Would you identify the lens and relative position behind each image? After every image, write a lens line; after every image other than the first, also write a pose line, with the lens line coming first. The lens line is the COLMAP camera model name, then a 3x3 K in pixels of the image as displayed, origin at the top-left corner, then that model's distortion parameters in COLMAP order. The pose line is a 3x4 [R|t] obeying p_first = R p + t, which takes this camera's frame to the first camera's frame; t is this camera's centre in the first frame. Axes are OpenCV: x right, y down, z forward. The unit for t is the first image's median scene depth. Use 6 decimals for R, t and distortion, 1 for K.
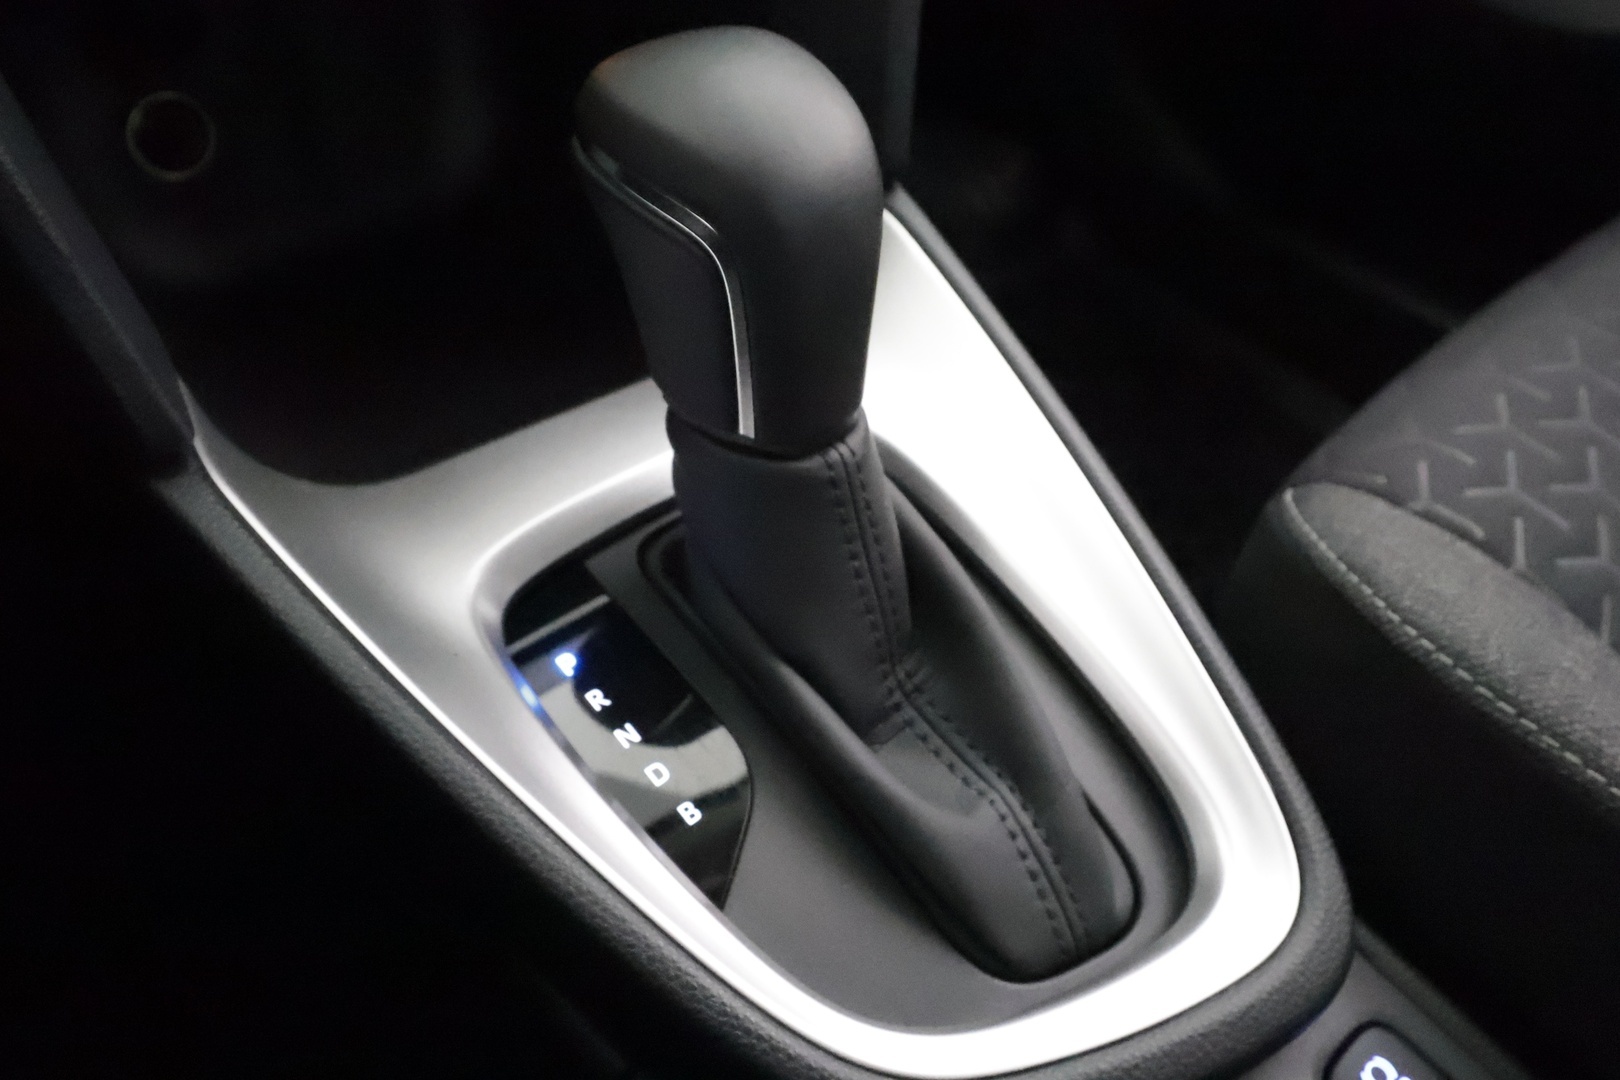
lens RADIAL K [[1267.8, 0, 810.0], [0, 1267.8, 540.0], [0, 0, 1]] dist [-0.001159, 0.003939]
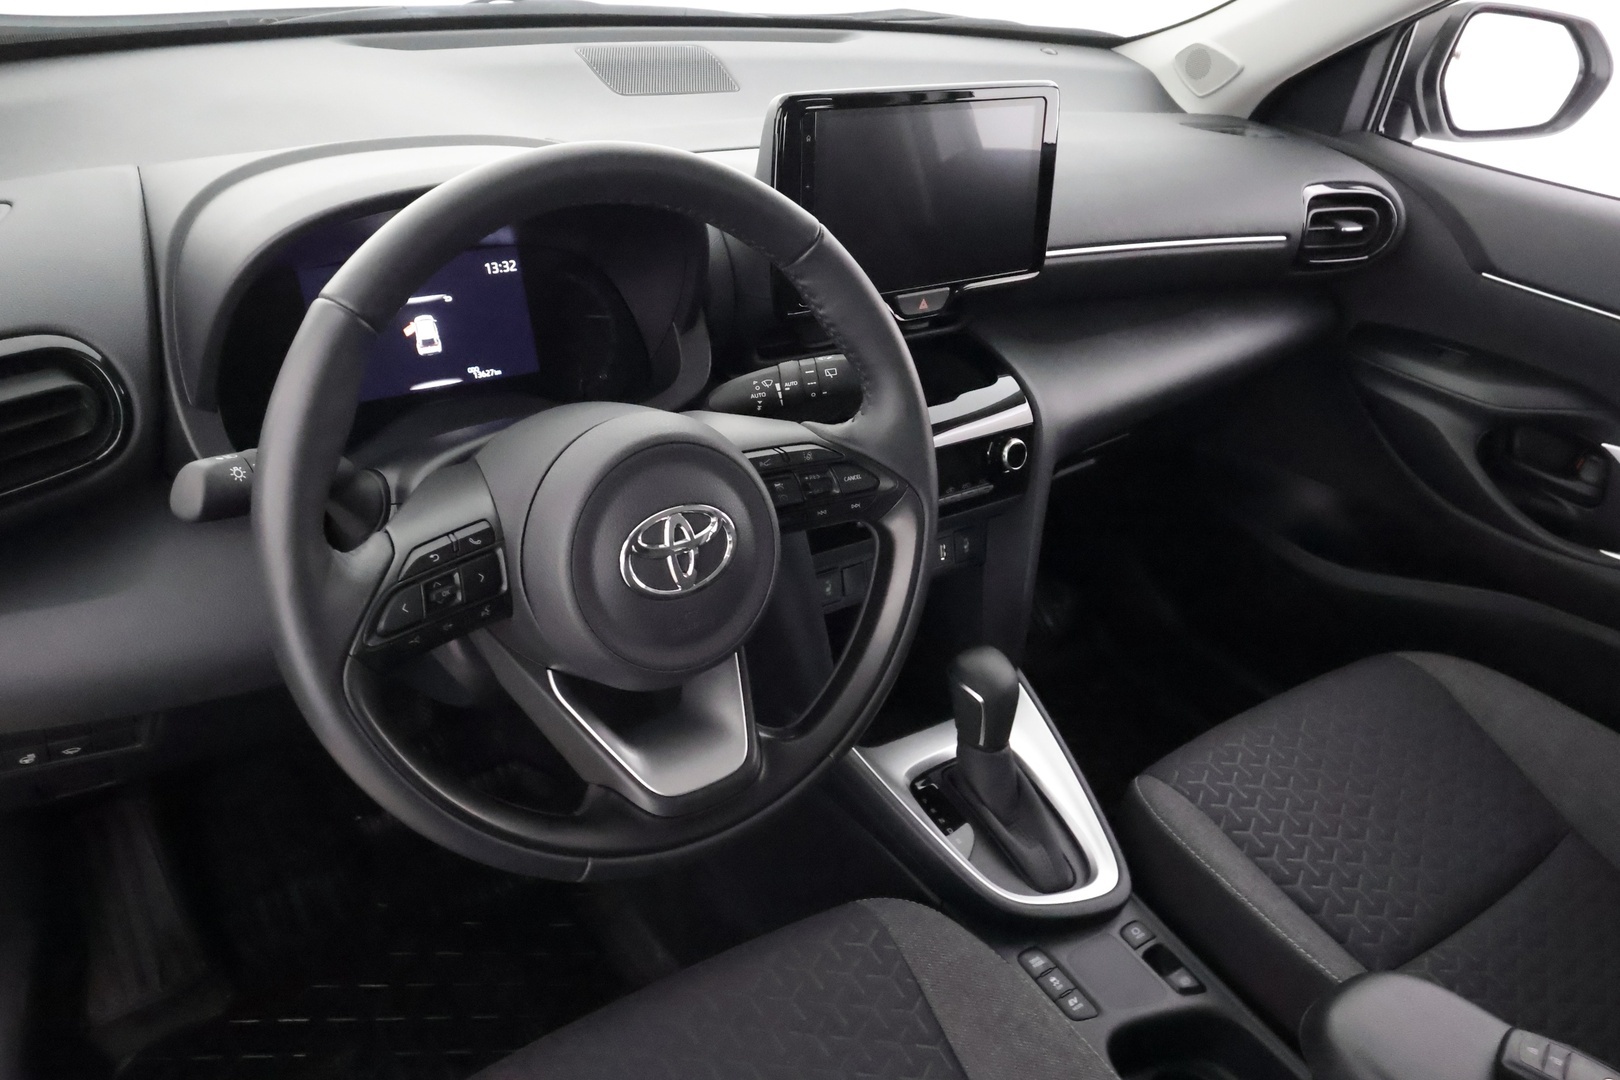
lens RADIAL K [[1267.8, 0, 810.0], [0, 1267.8, 540.0], [0, 0, 1]] dist [-0.001159, 0.003939]
pose [[0.993979, 0.087773, -0.065580, -0.338817], [-0.100373, 0.969450, -0.223813, 0.213450], [0.043932, 0.229048, 0.972423, -2.699362]]
